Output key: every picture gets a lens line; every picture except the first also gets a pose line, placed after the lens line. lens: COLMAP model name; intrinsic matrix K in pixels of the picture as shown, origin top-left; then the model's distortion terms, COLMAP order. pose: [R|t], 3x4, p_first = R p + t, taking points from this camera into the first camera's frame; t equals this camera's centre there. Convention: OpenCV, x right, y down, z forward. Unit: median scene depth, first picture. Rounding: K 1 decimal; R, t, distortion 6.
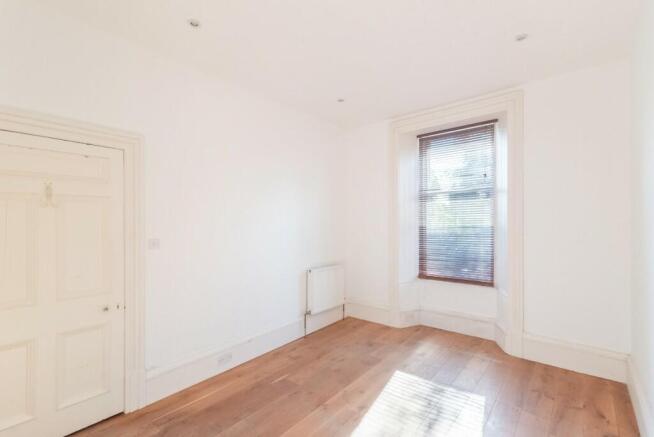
lens RADIAL K [[295.8, 0, 325.2], [0, 295.8, 221.7], [0, 0, 1]] dist [0.003399, 0.000454]
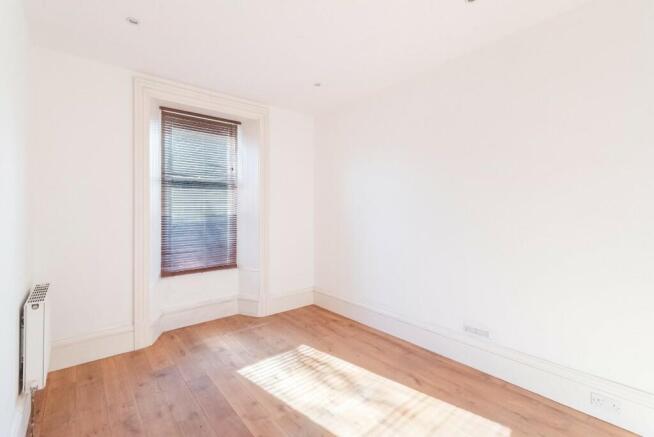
lens RADIAL K [[295.8, 0, 325.2], [0, 295.8, 221.7], [0, 0, 1]] dist [0.003399, 0.000454]
pose [[0.178167, -0.029198, 0.983567, -0.502055], [-0.001635, 0.999550, 0.029968, 0.005731], [-0.983999, -0.006948, 0.178039, 0.465460]]
